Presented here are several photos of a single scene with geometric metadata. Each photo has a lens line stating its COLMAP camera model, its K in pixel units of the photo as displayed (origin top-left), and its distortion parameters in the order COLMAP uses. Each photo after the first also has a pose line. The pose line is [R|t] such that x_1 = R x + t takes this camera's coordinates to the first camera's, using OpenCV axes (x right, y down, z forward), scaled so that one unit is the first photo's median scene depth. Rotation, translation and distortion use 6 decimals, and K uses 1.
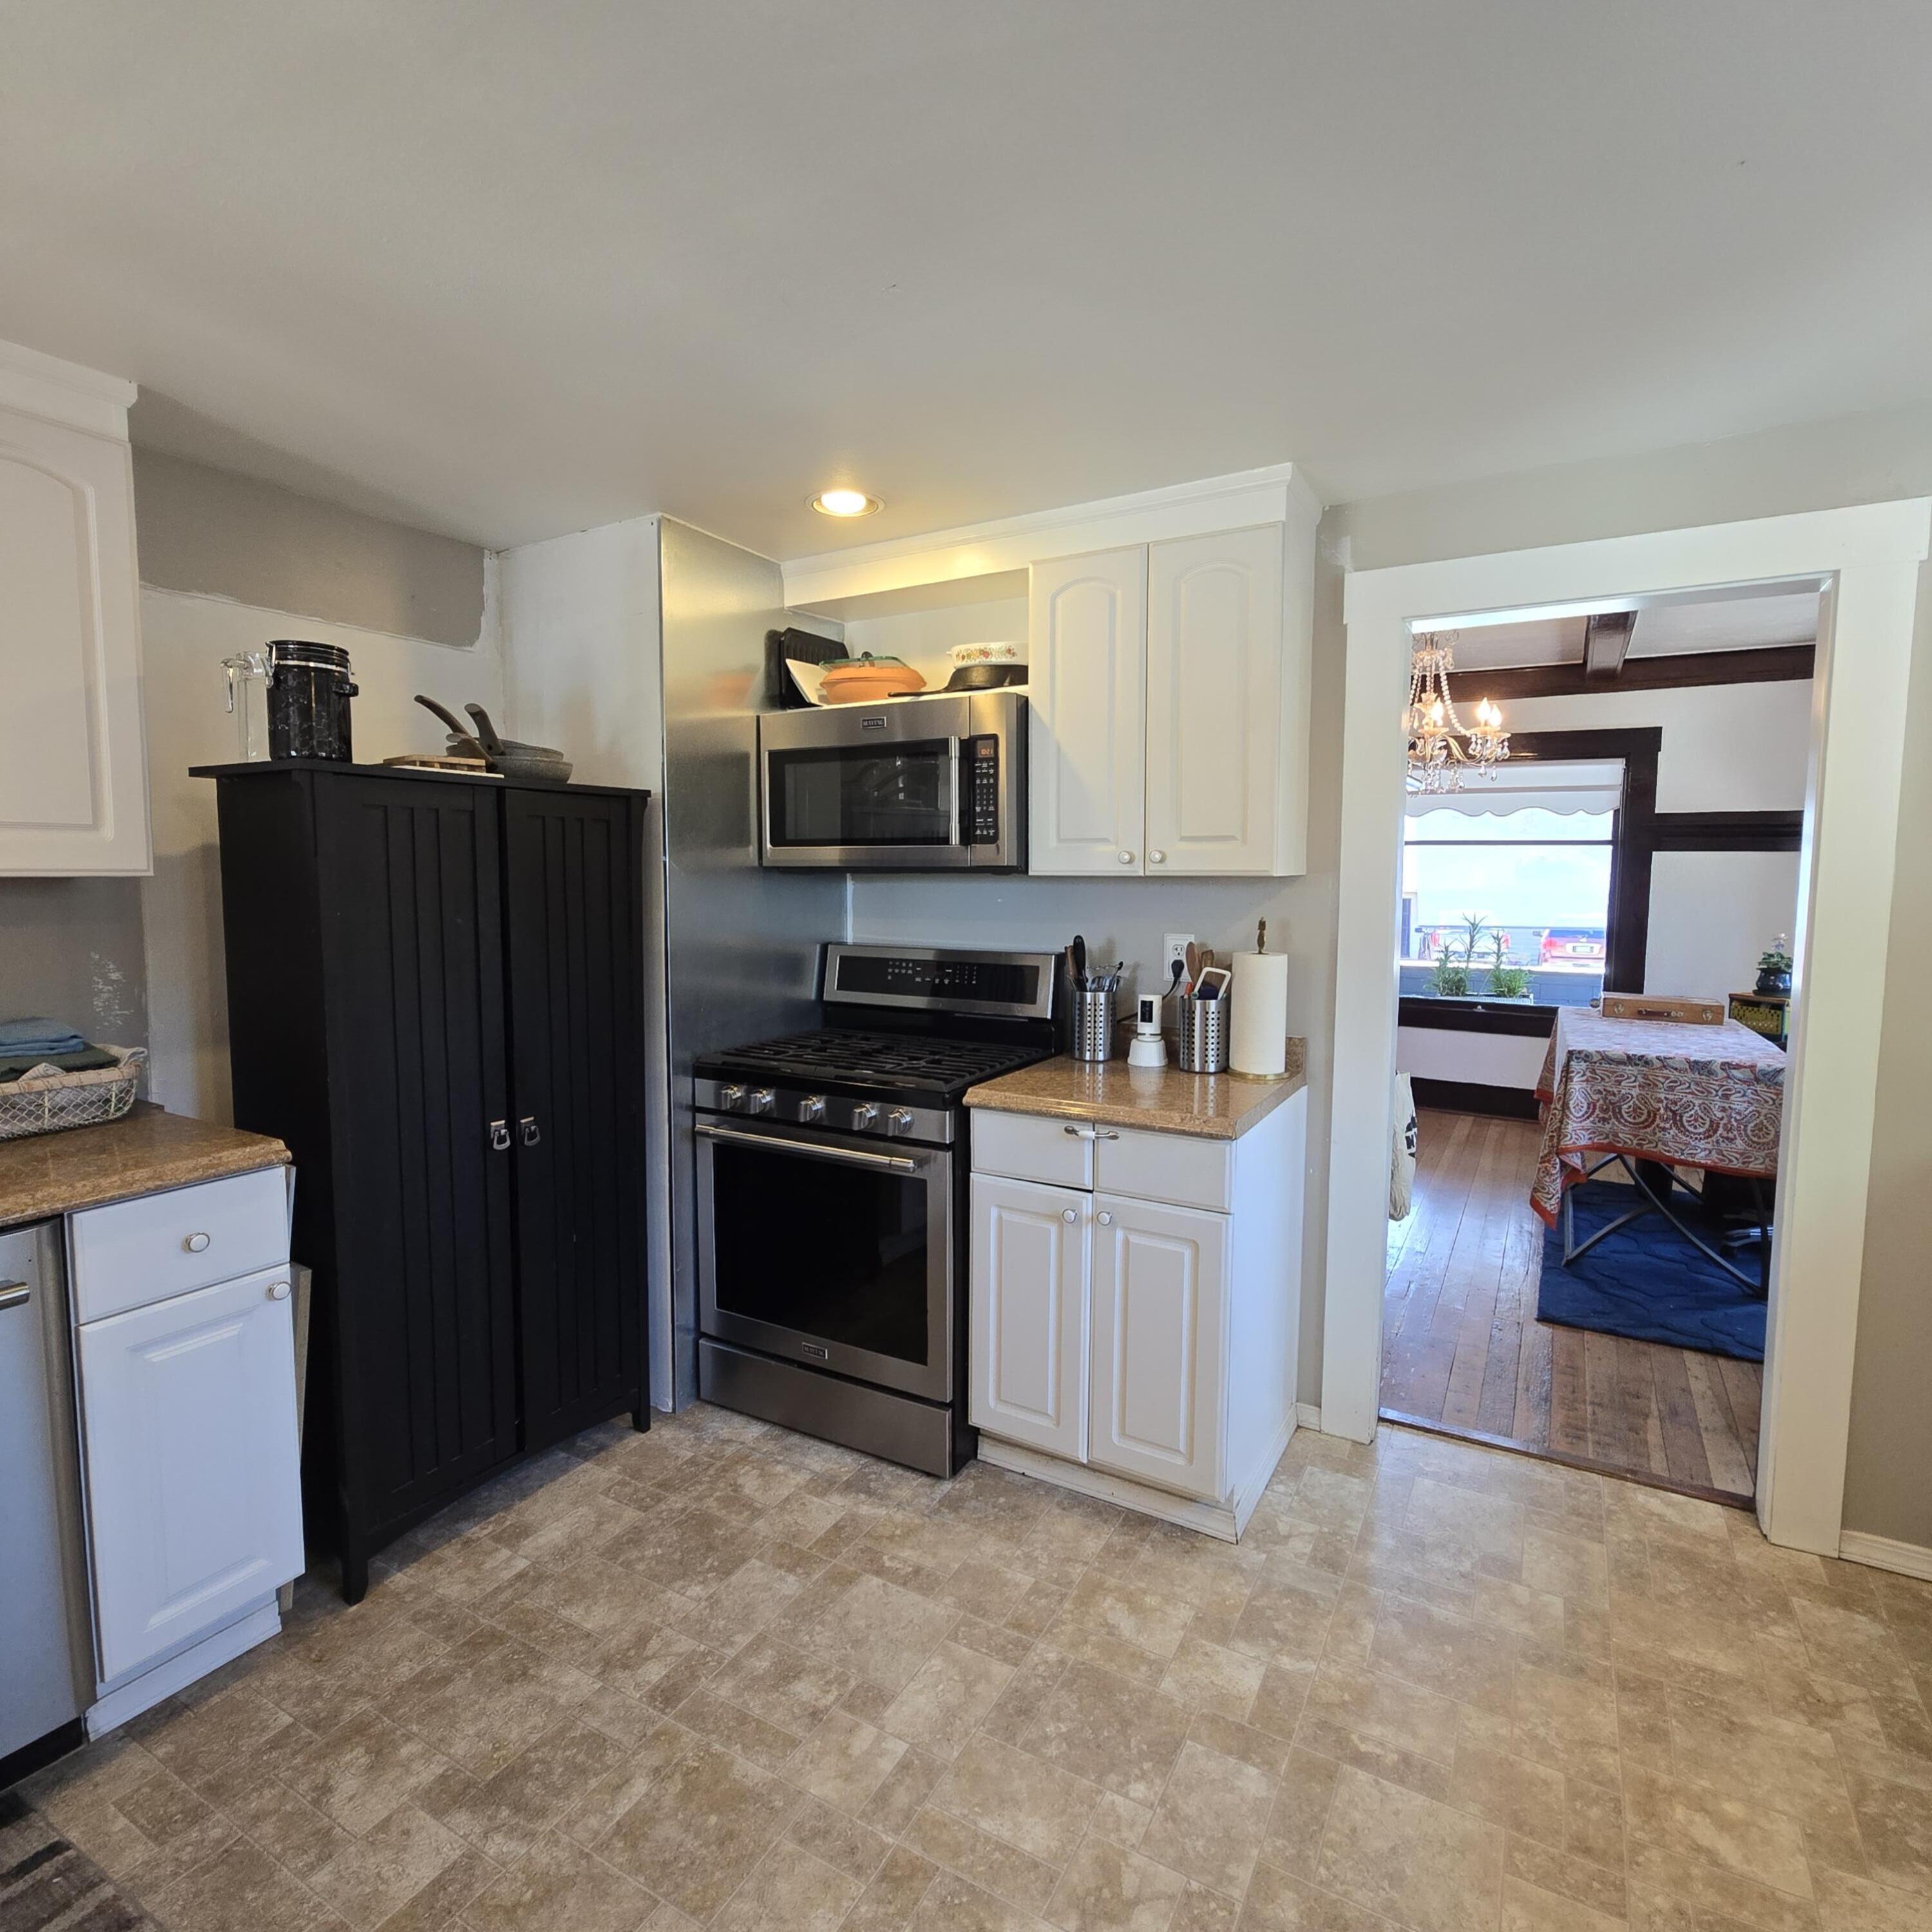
lens RADIAL K [[1045.7, 0, 970.0], [0, 1045.7, 956.3], [0, 0, 1]] dist [0.000988, 0.001598]
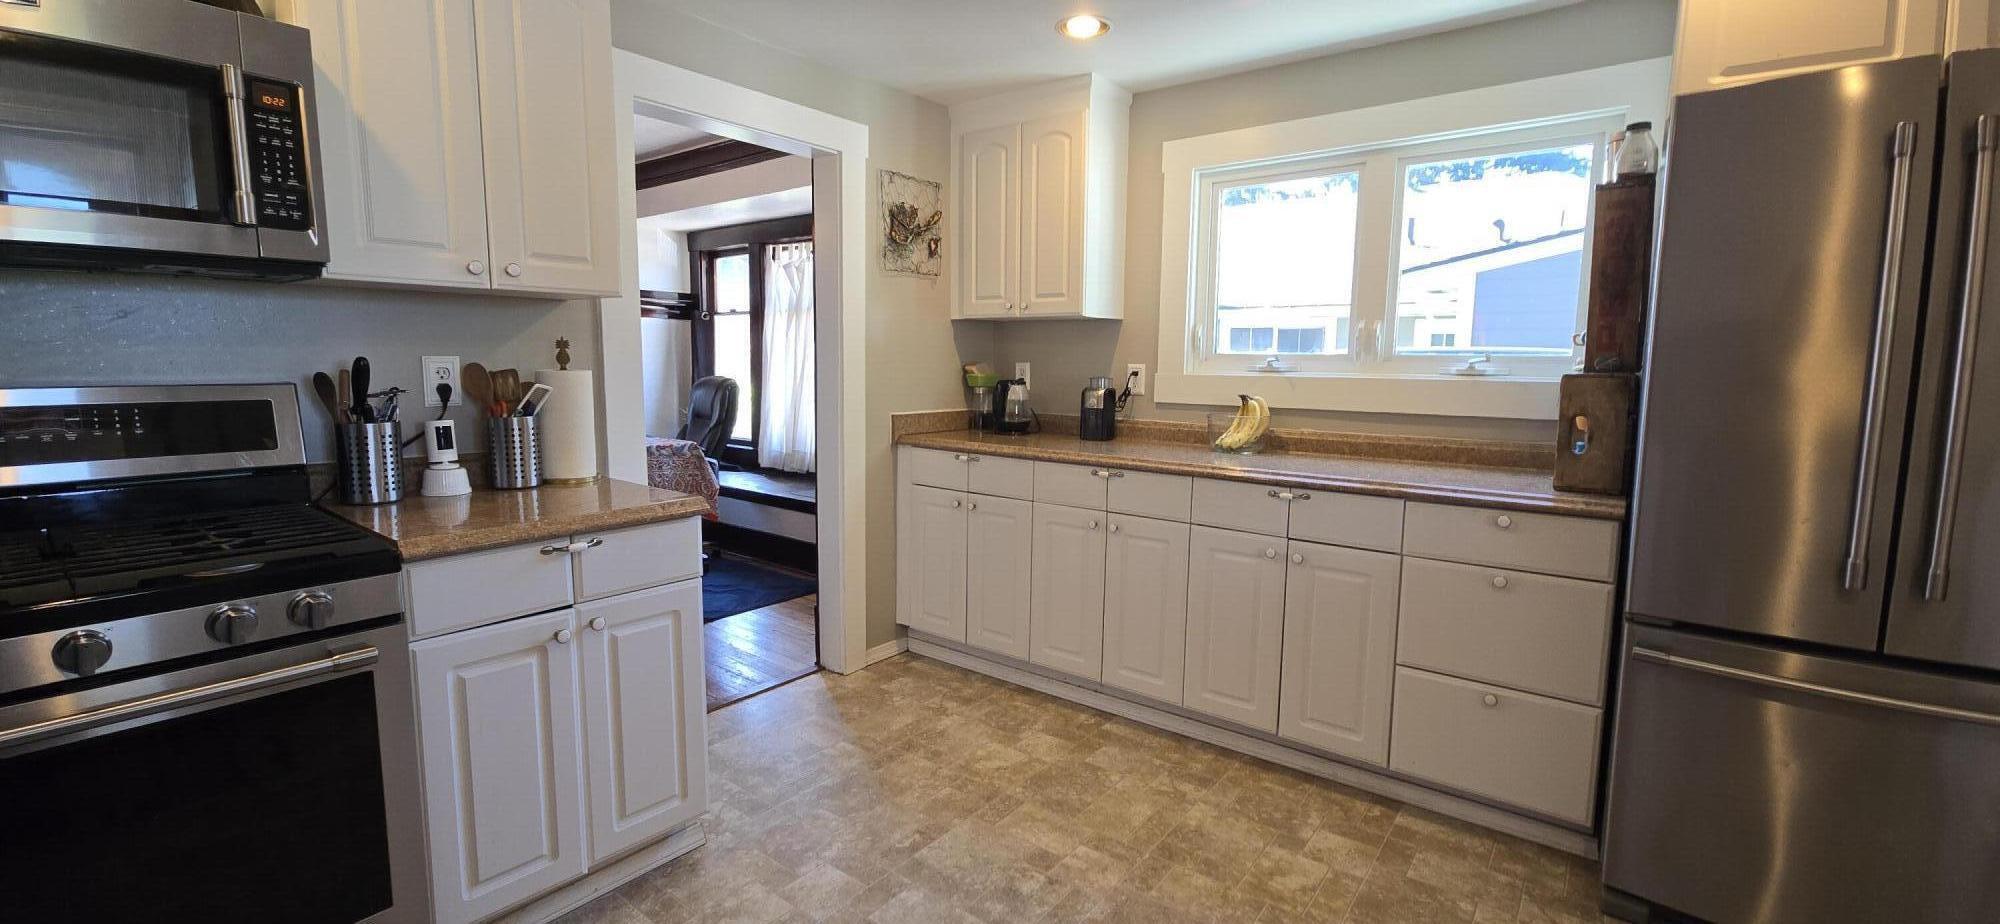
lens RADIAL K [[810.7, 0, 996.4], [0, 810.7, 457.4], [0, 0, 1]] dist [-0.000421, -0.000381]
pose [[0.151051, -0.122755, 0.980875, -0.529727], [0.070625, 0.991064, 0.113154, 0.025525], [-0.986000, 0.052182, 0.158371, 0.449245]]
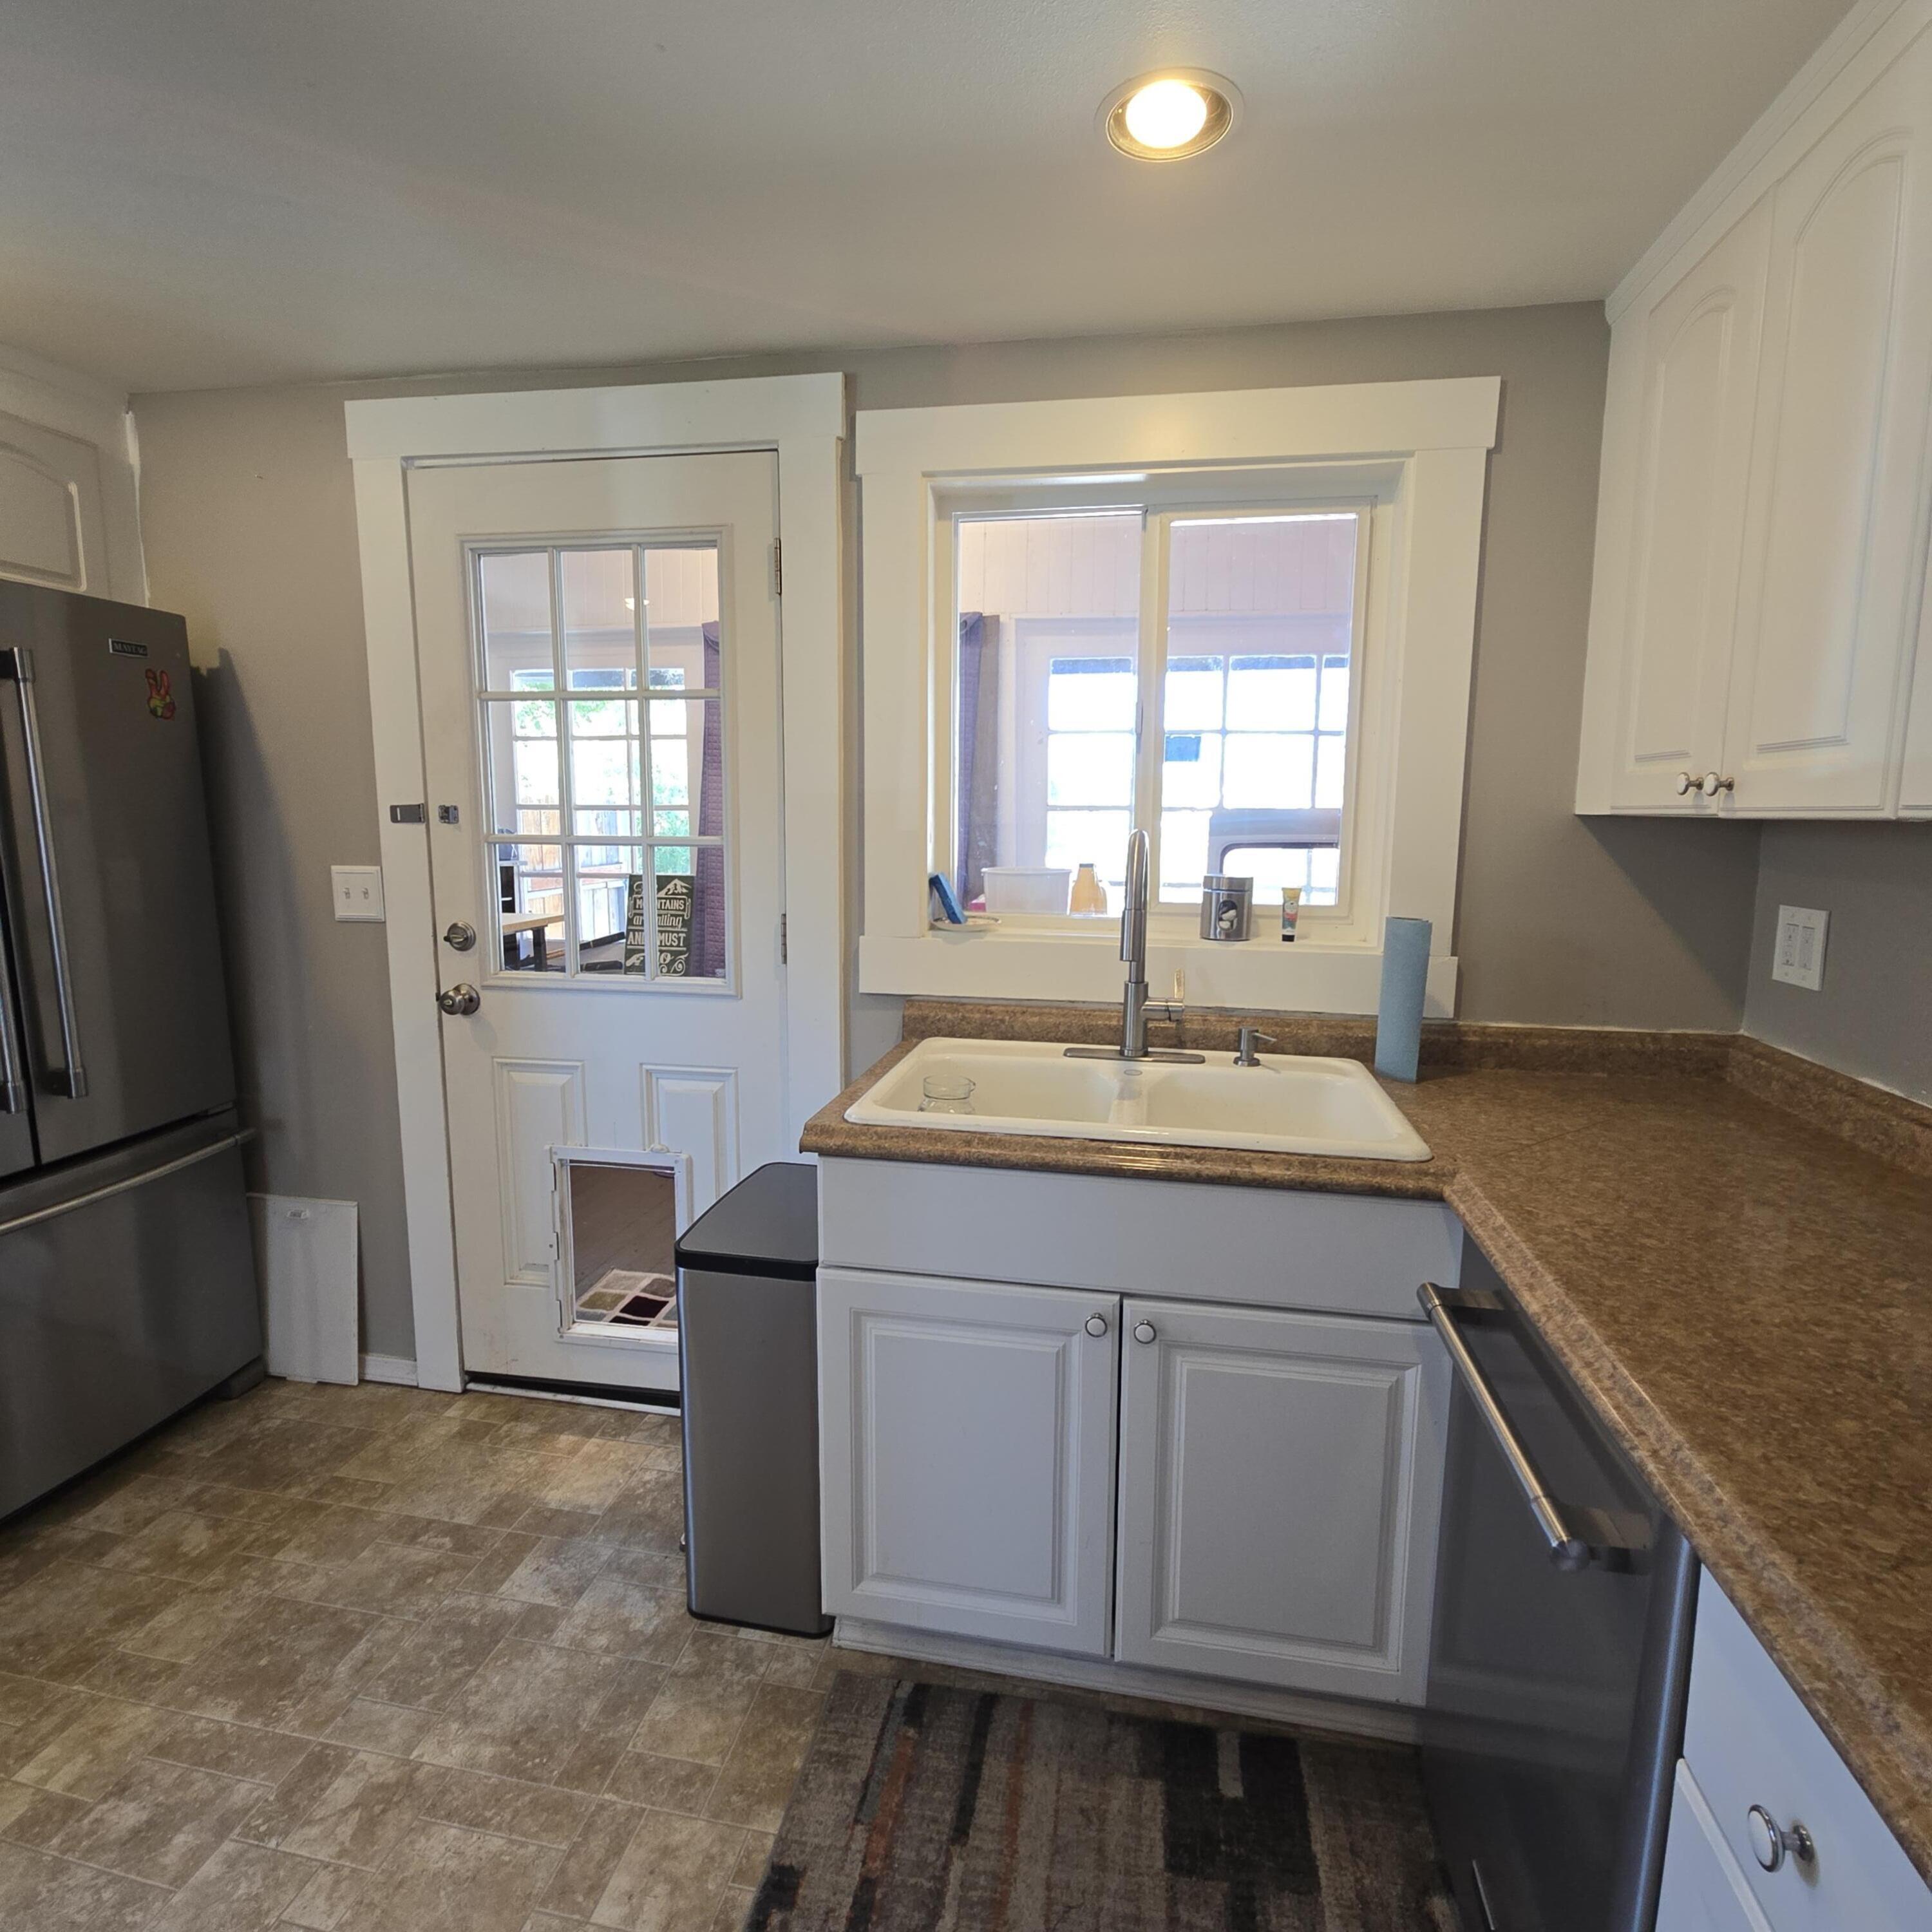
lens RADIAL K [[1038.7, 0, 970.4], [0, 1038.7, 958.8], [0, 0, 1]] dist [0.003717, -0.002167]
pose [[-0.947656, 0.035601, -0.317303, -0.265166], [-0.035406, 0.975919, 0.215239, -0.065638], [0.317325, 0.215207, -0.923575, 0.836663]]
